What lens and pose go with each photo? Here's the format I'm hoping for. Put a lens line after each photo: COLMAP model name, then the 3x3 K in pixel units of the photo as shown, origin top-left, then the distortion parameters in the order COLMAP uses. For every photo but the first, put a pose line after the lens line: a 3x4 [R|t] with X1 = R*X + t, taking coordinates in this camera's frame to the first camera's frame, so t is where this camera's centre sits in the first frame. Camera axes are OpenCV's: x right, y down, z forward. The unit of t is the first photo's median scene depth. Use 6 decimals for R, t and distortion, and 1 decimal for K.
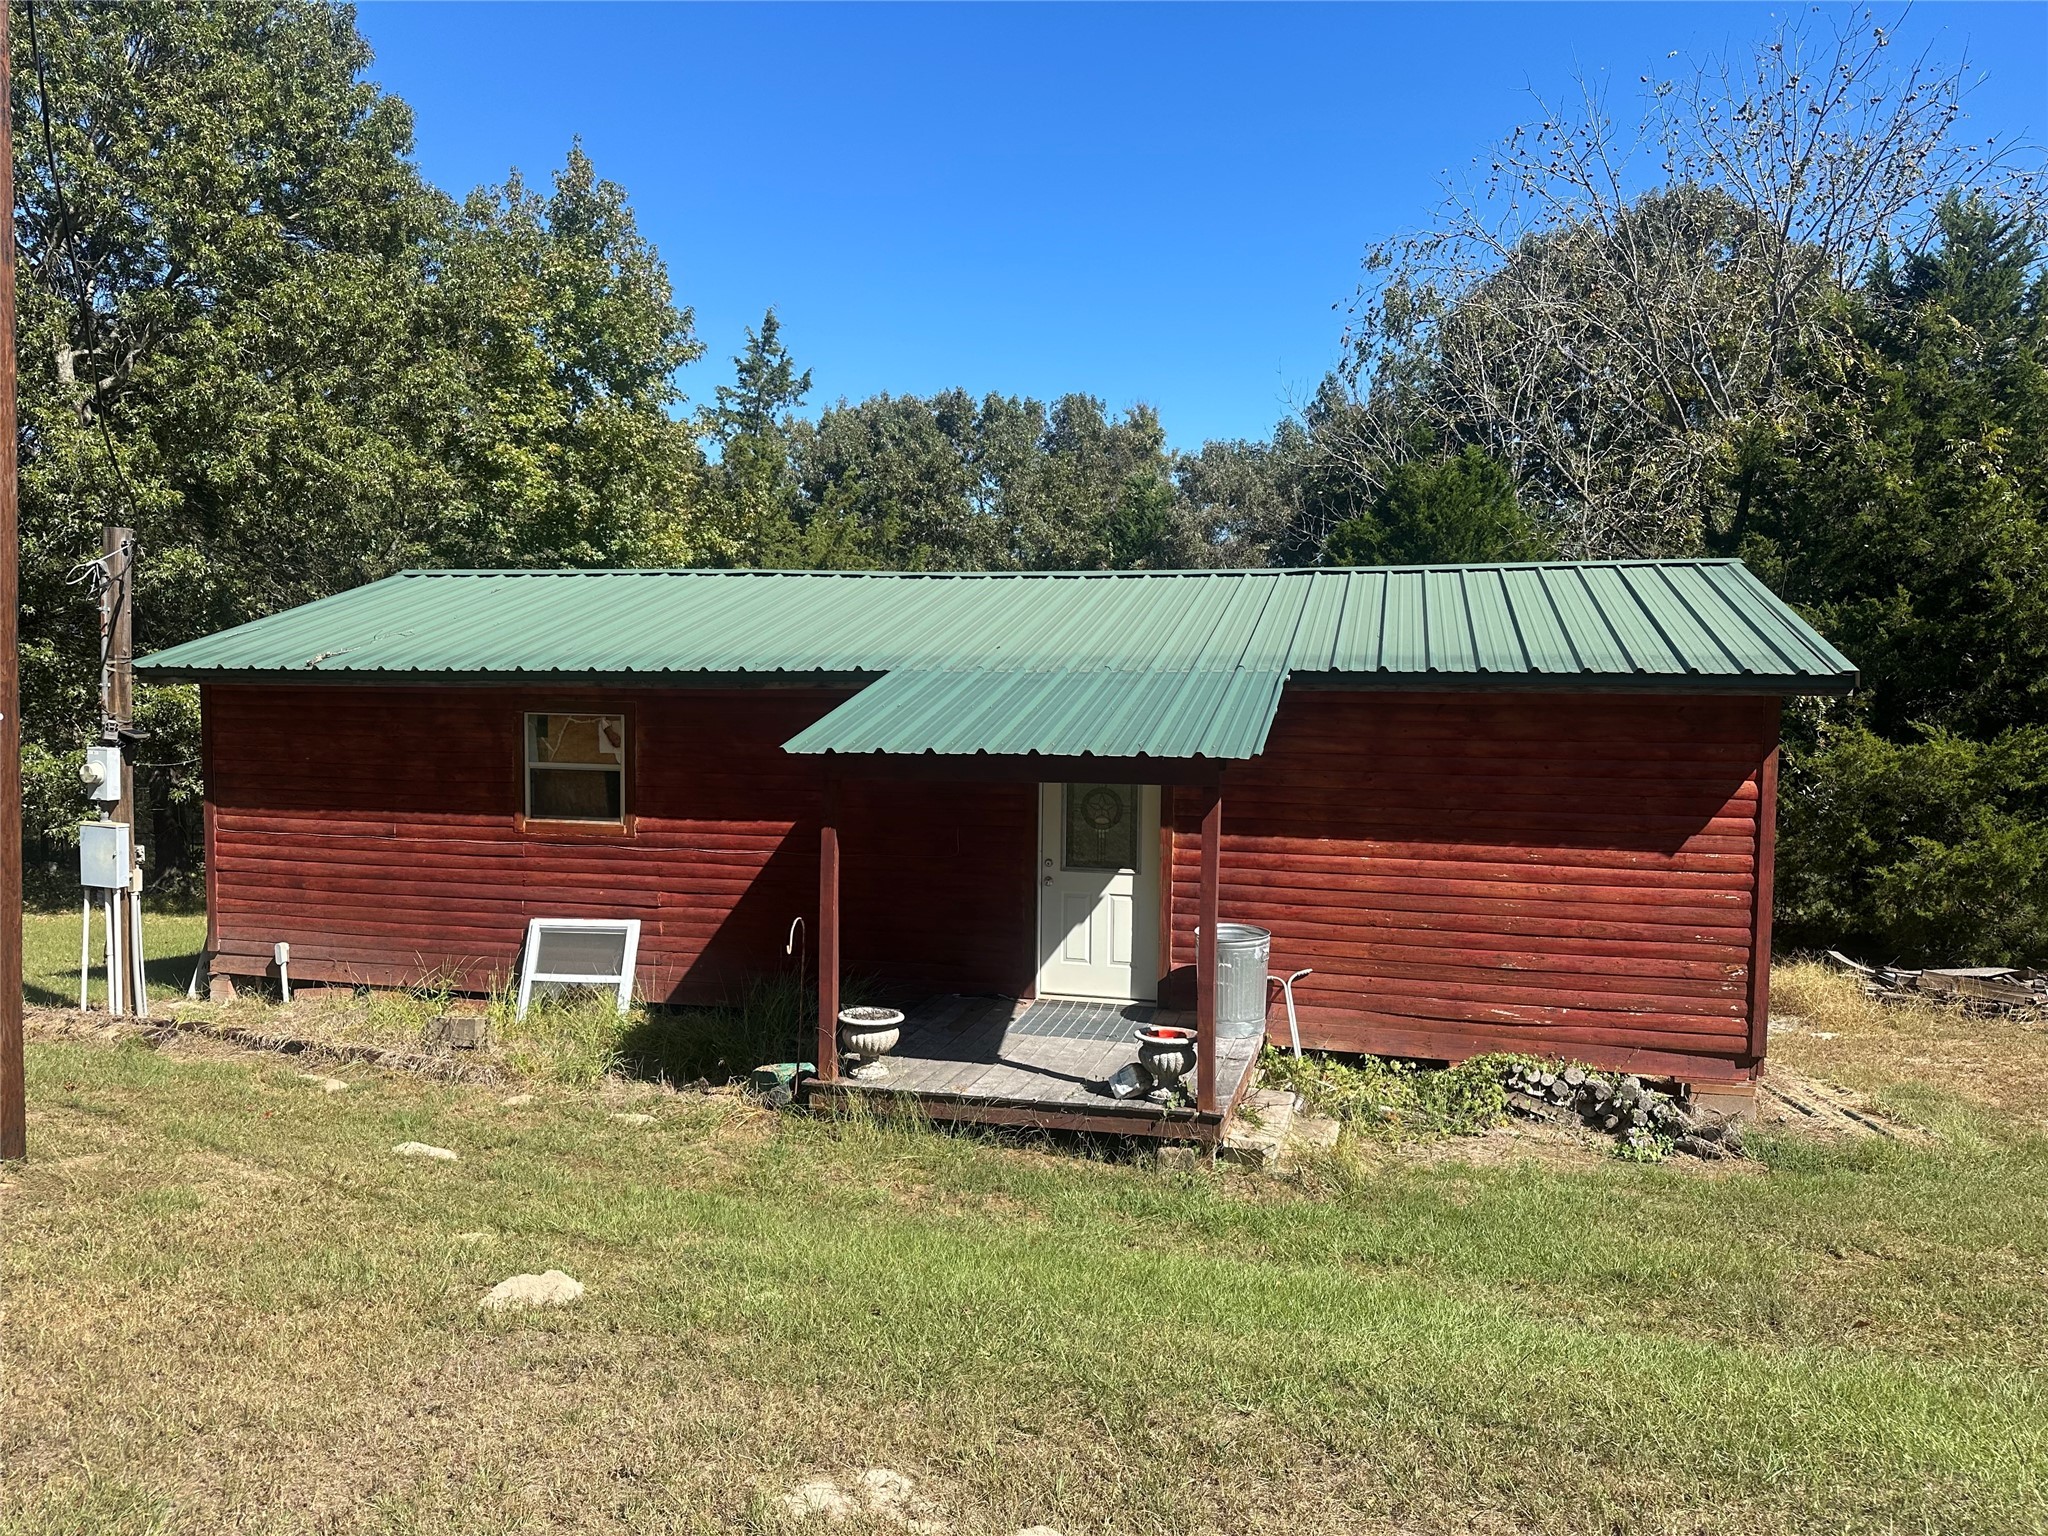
lens RADIAL K [[1425.7, 0, 1023.5], [0, 1425.7, 762.2], [0, 0, 1]] dist [0.024957, -0.033313]
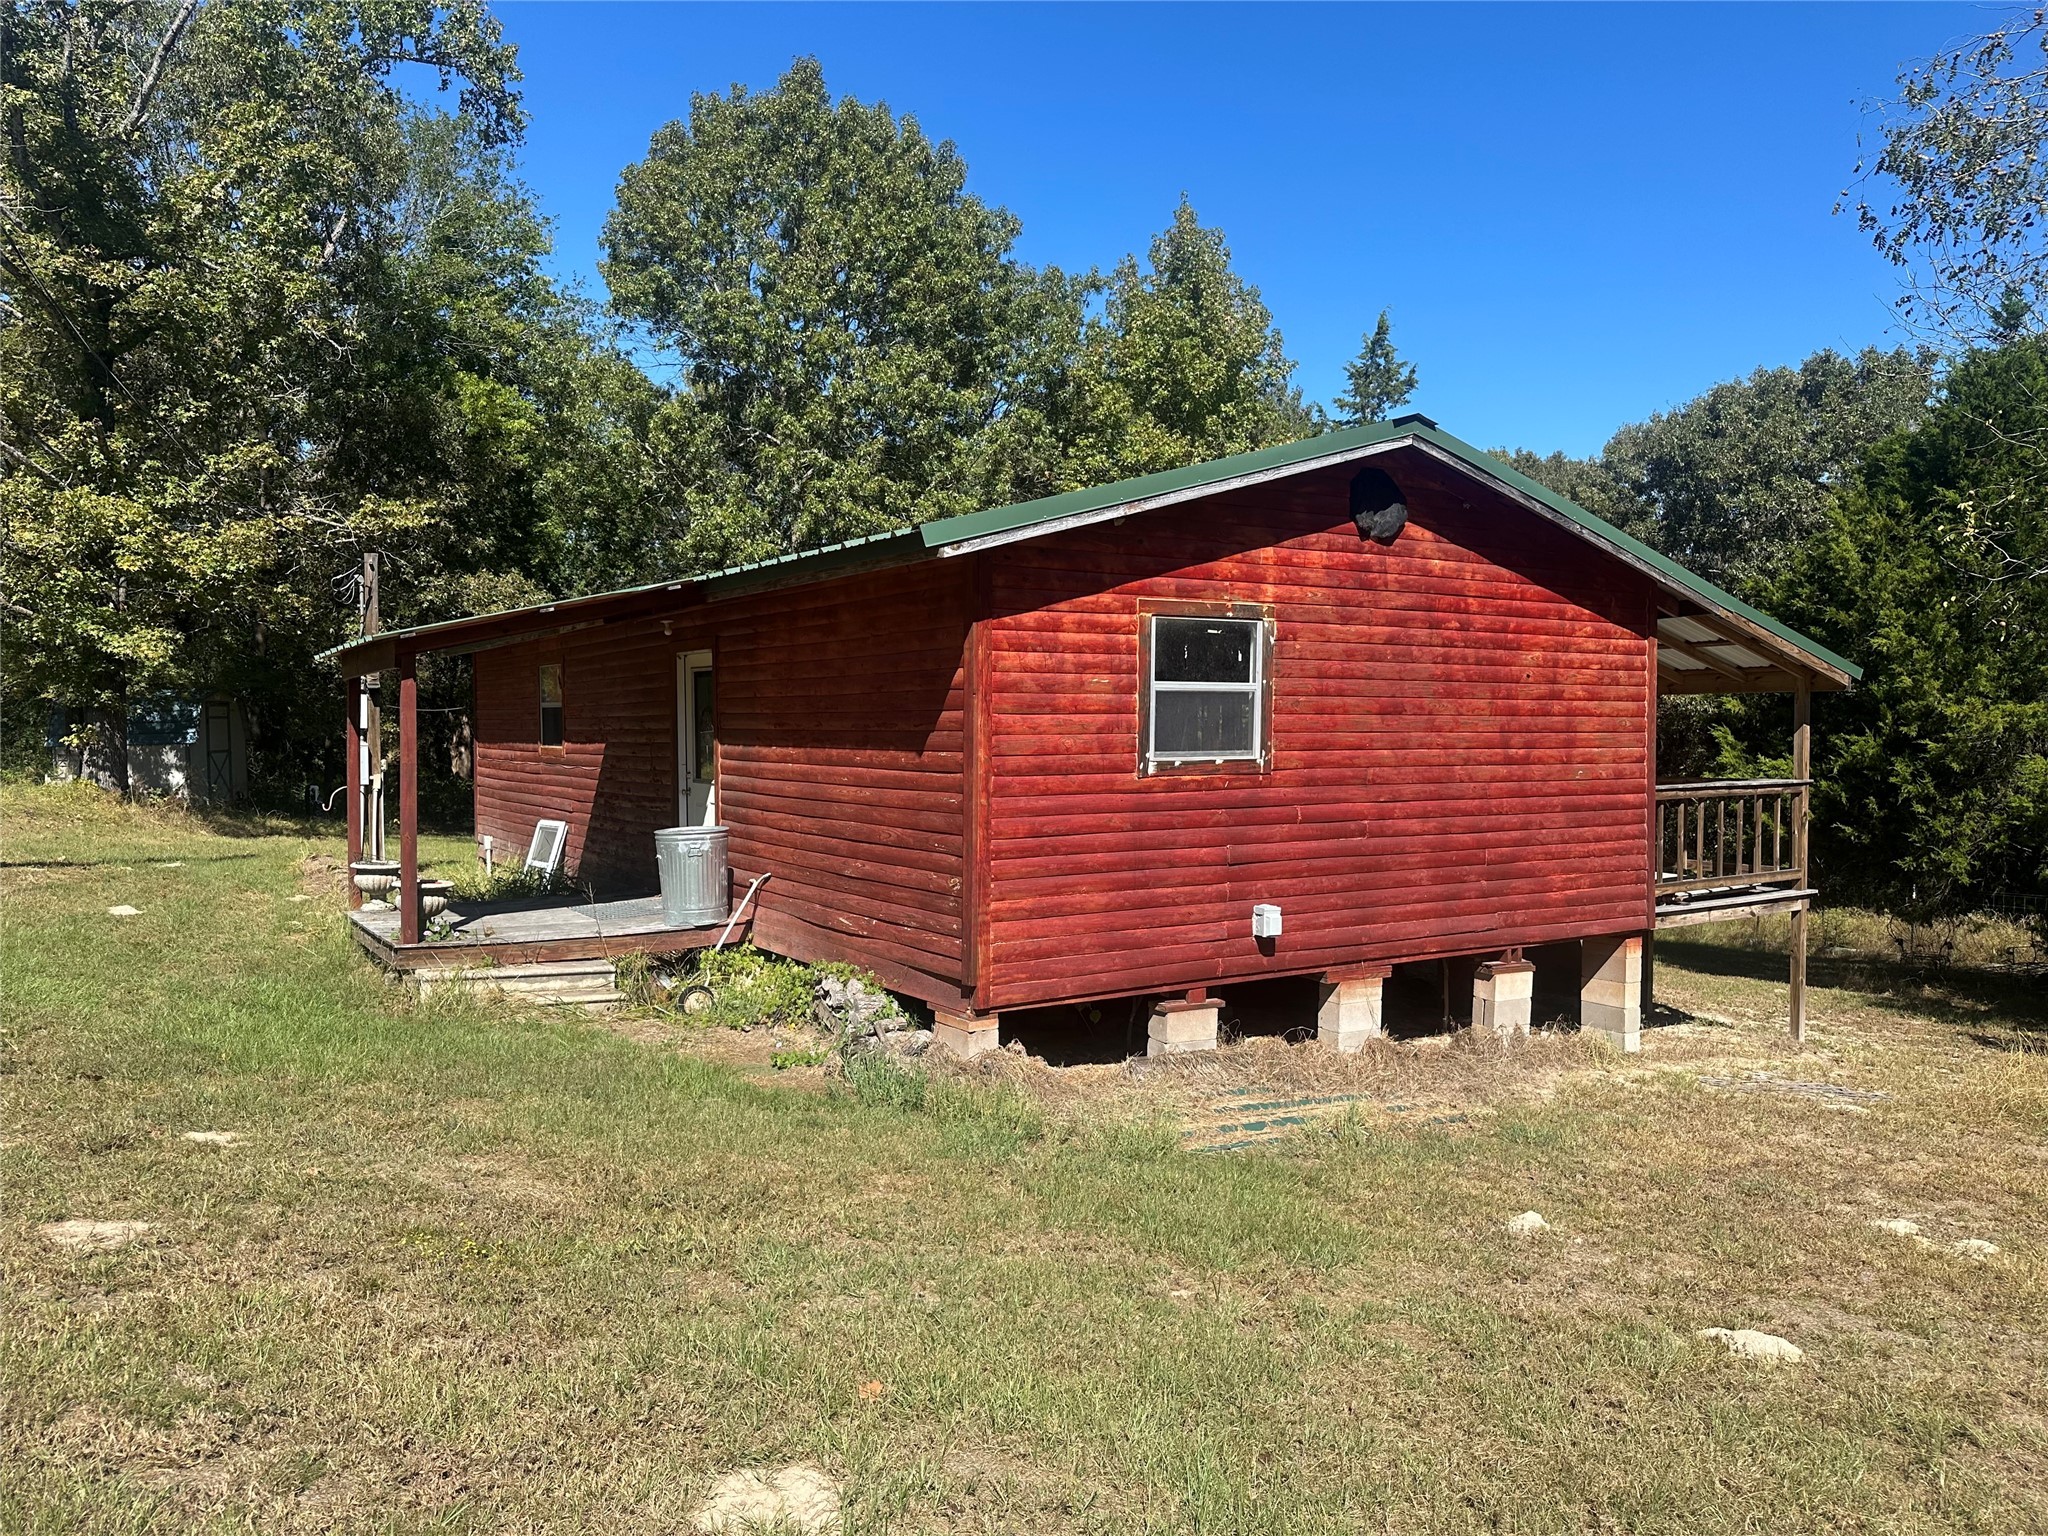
lens RADIAL K [[1425.7, 0, 1010.7], [0, 1425.7, 777.9], [0, 0, 1]] dist [0.024957, -0.033313]
pose [[0.724434, 0.013038, -0.689220, 0.941215], [-0.029791, 0.999479, -0.012406, 0.075329], [0.688700, 0.029520, 0.724445, 0.323843]]
